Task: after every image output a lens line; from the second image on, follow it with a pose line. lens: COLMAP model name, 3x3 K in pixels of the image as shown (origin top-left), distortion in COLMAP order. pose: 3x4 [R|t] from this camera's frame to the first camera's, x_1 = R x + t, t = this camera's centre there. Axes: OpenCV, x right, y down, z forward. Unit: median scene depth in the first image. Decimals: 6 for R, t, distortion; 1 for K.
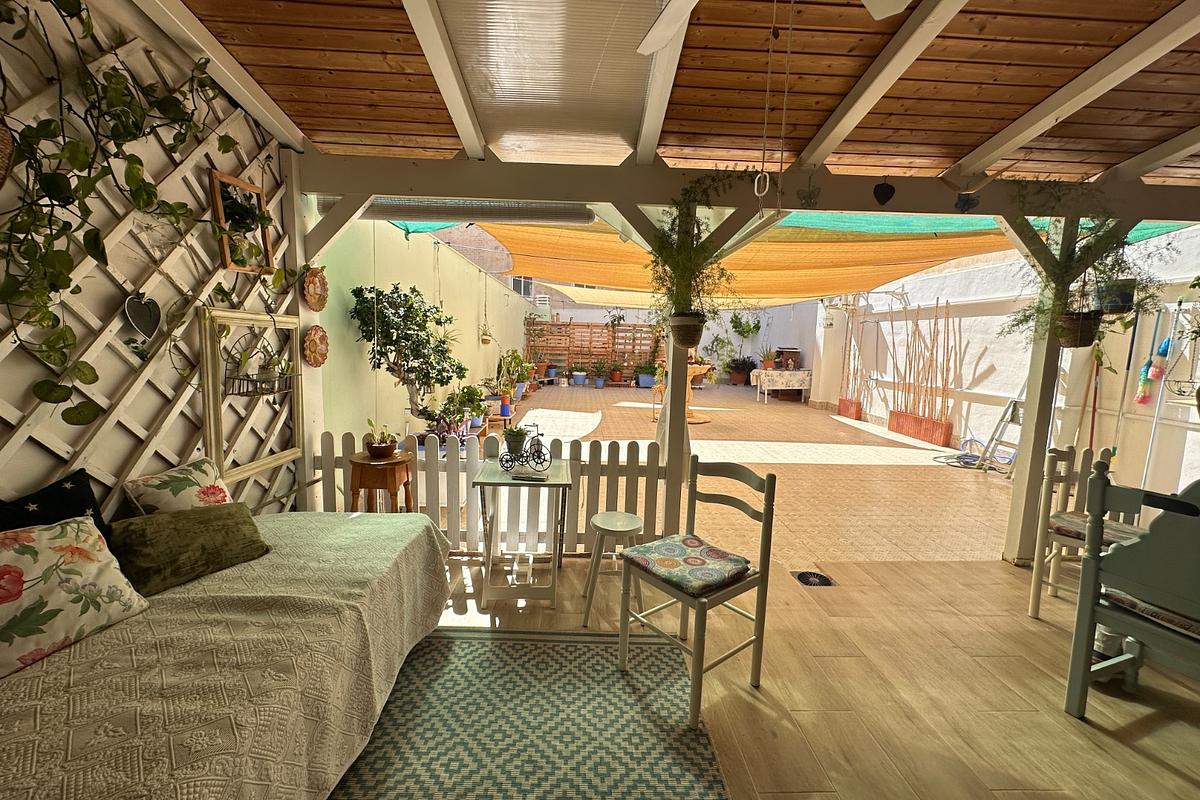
lens RADIAL K [[476.7, 0, 600.0], [0, 476.7, 397.2], [0, 0, 1]] dist [-0.000361, -0.000275]
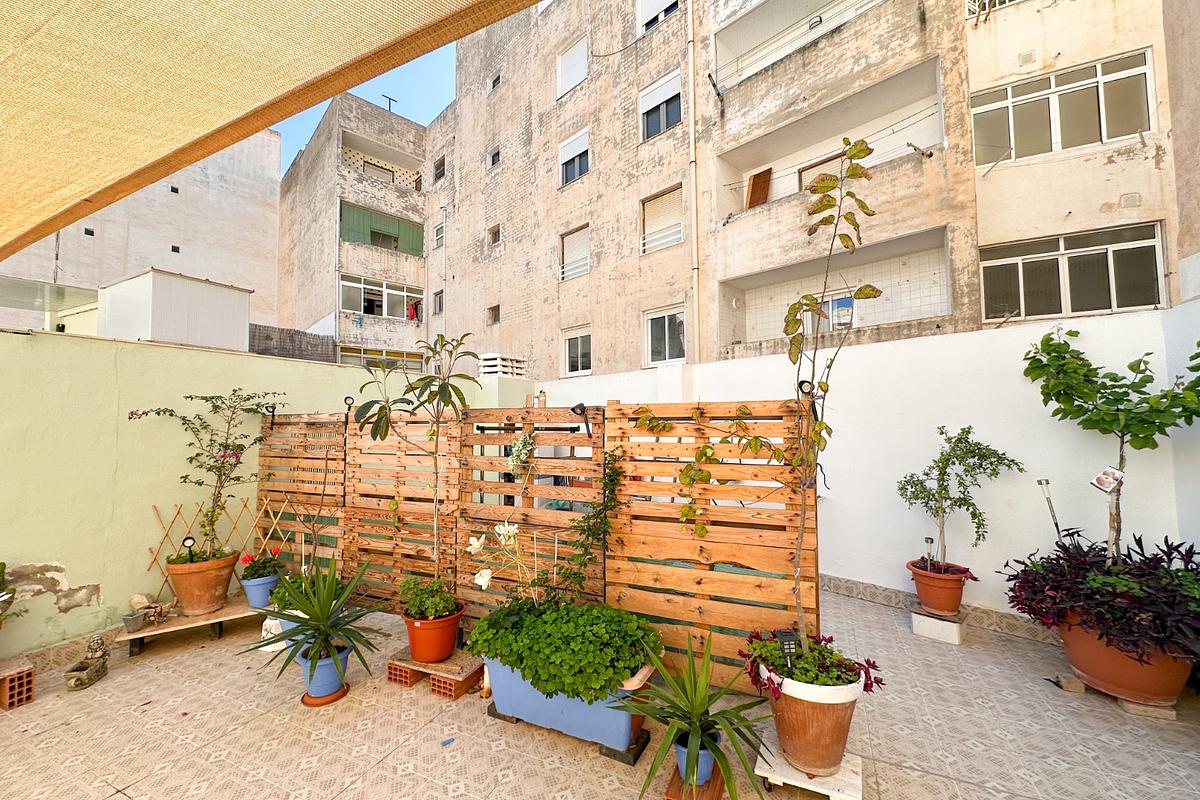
lens RADIAL K [[476.7, 0, 600.0], [0, 476.7, 397.2], [0, 0, 1]] dist [-0.000361, -0.000275]
pose [[0.880811, -0.065243, -0.468952, 0.206379], [-0.018742, 0.984880, -0.172224, -0.107462], [0.473097, 0.160486, 0.866270, 0.734250]]
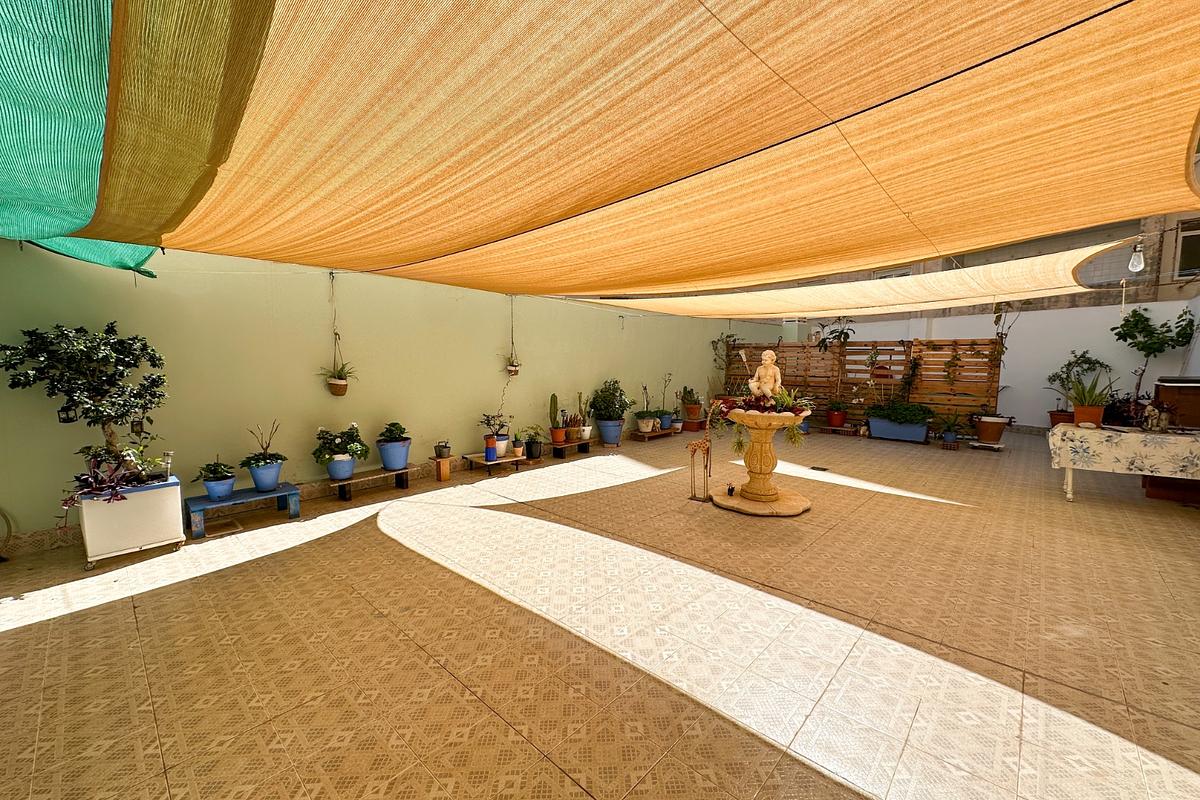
lens RADIAL K [[476.7, 0, 600.0], [0, 476.7, 397.2], [0, 0, 1]] dist [-0.000361, -0.000275]
pose [[0.689805, 0.033308, -0.723229, 0.268806], [-0.071502, 0.997192, -0.022272, -0.031381], [0.720456, 0.067076, 0.690249, 0.250605]]
